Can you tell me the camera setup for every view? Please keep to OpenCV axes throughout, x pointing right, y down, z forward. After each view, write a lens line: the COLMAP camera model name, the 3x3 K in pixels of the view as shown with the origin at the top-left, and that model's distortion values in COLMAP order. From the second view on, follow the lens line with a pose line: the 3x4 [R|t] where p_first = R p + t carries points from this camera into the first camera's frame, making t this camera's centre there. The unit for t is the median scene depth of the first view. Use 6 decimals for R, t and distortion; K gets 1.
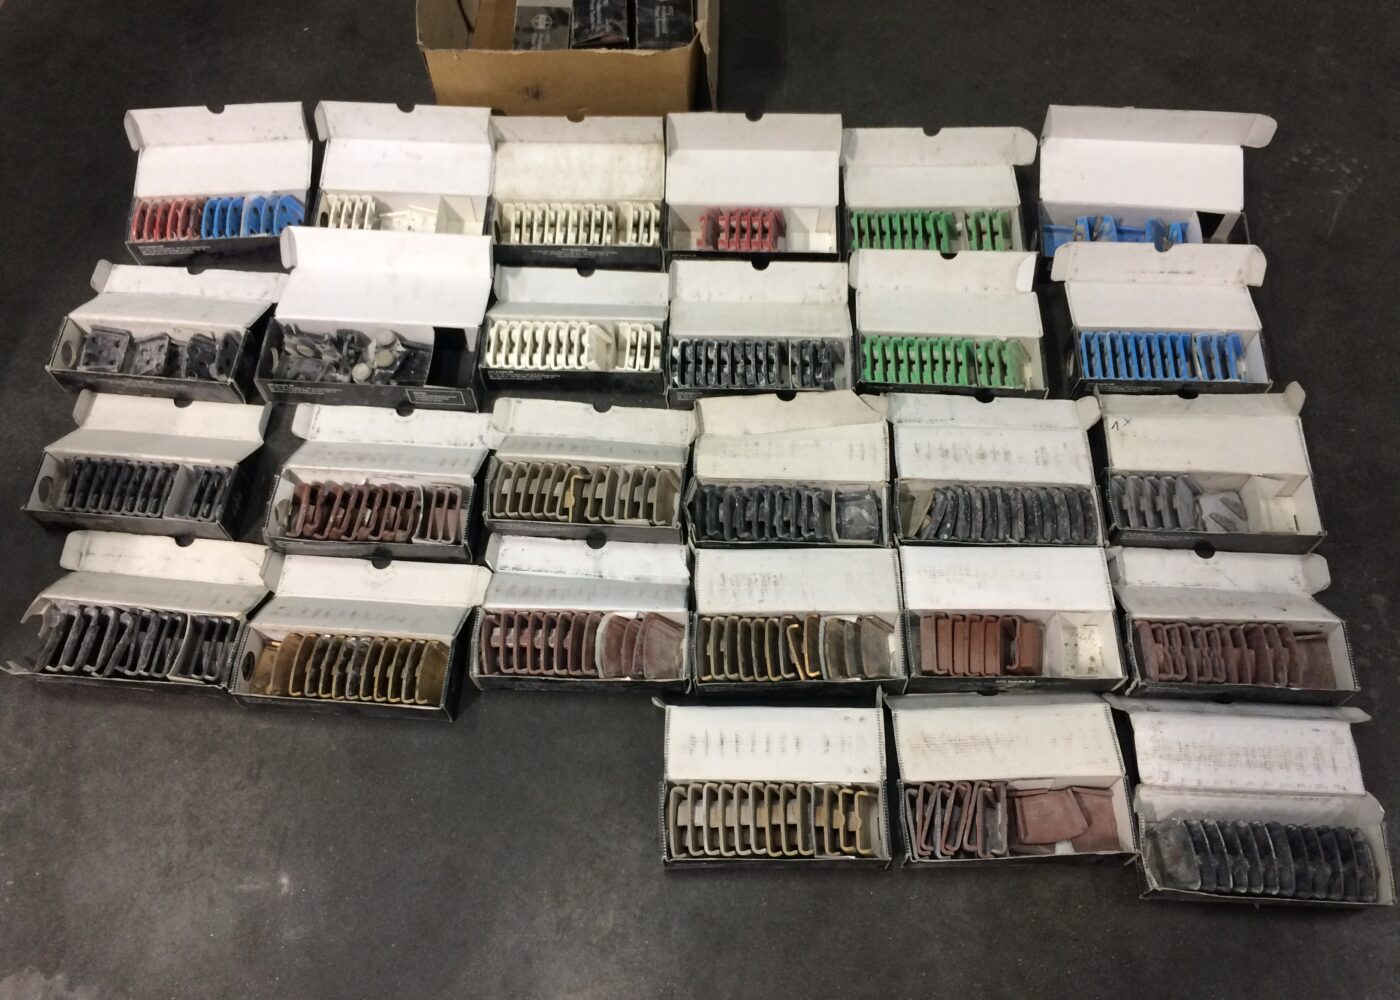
lens RADIAL K [[1190.9, 0, 695.0], [0, 1190.9, 484.9], [0, 0, 1]] dist [0.093818, -0.146456]
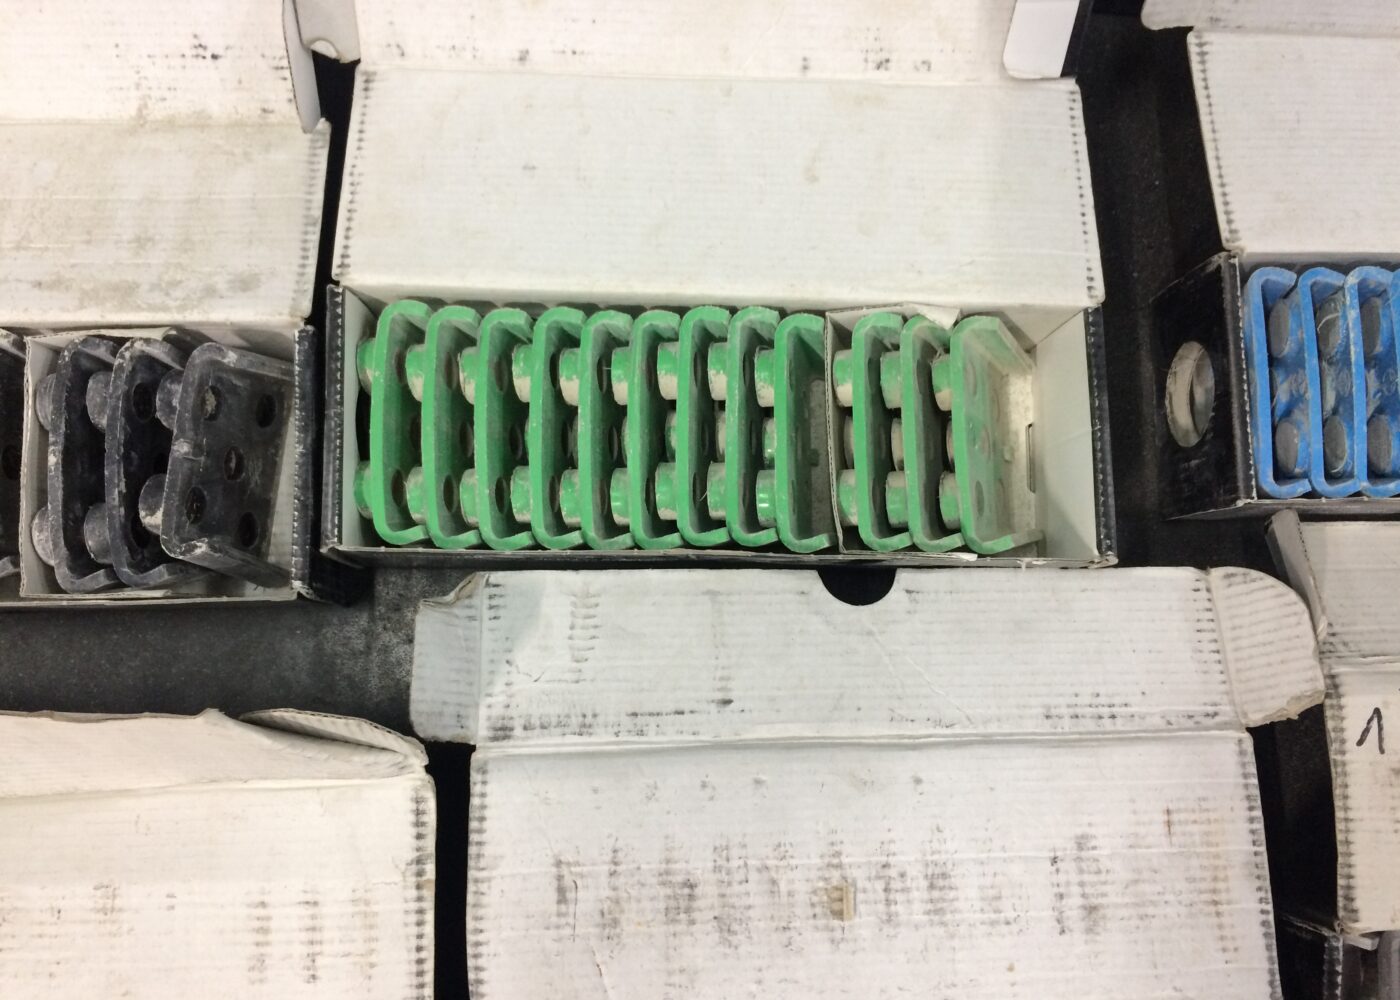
lens RADIAL K [[1190.9, 0, 695.0], [0, 1190.9, 484.9], [0, 0, 1]] dist [0.093818, -0.146456]
pose [[0.994778, -0.040017, 0.093889, 0.191933], [0.004934, 0.937707, 0.347393, -0.182896], [-0.101942, -0.345116, 0.933007, 0.804643]]
